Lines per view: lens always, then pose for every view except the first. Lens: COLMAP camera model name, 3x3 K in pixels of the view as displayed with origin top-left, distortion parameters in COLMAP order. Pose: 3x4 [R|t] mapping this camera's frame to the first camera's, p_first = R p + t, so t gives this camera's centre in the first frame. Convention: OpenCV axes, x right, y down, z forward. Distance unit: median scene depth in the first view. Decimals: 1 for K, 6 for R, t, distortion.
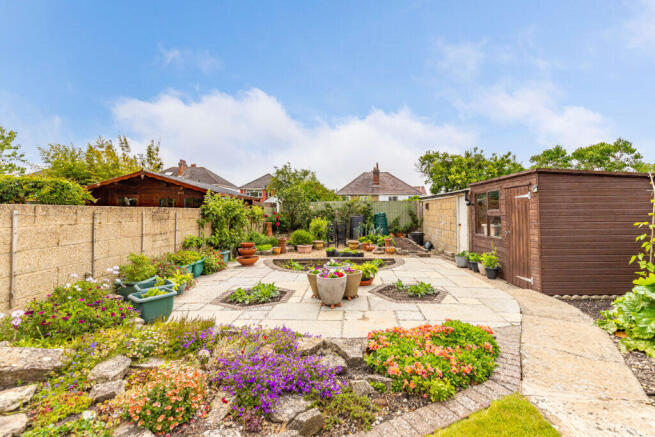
lens RADIAL K [[296.8, 0, 327.9], [0, 296.8, 215.3], [0, 0, 1]] dist [0.004252, 0.000138]
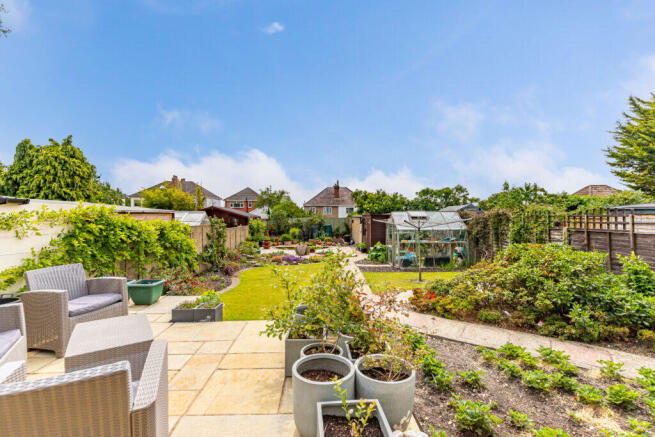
lens RADIAL K [[296.8, 0, 328.5], [0, 296.8, 218.8], [0, 0, 1]] dist [0.004252, 0.000138]
pose [[0.994081, 0.006182, 0.108467, -0.016810], [-0.005890, 0.999978, -0.003008, -0.037549], [-0.108484, 0.002351, 0.994095, -0.770412]]
